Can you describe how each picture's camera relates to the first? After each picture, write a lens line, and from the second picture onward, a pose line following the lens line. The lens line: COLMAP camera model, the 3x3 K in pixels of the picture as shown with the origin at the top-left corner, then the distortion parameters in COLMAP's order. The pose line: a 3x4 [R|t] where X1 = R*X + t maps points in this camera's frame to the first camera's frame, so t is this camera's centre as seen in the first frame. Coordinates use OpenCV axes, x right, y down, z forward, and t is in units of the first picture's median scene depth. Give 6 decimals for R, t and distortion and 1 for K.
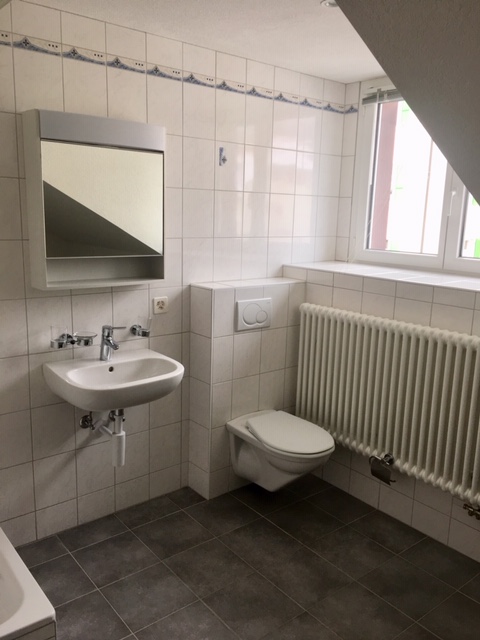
lens RADIAL K [[546.1, 0, 241.7], [0, 546.1, 318.7], [0, 0, 1]] dist [0.062650, -0.058768]
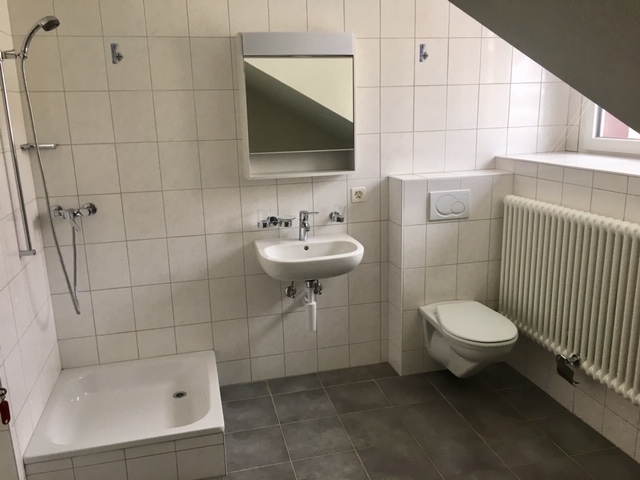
lens RADIAL K [[546.1, 0, 319.6], [0, 546.1, 238.8], [0, 0, 1]] dist [0.062650, -0.058768]
pose [[0.901967, 0.043895, -0.429567, 0.274608], [-0.029399, 0.998754, 0.040327, 0.023077], [0.430802, -0.023745, 0.902134, -0.041276]]
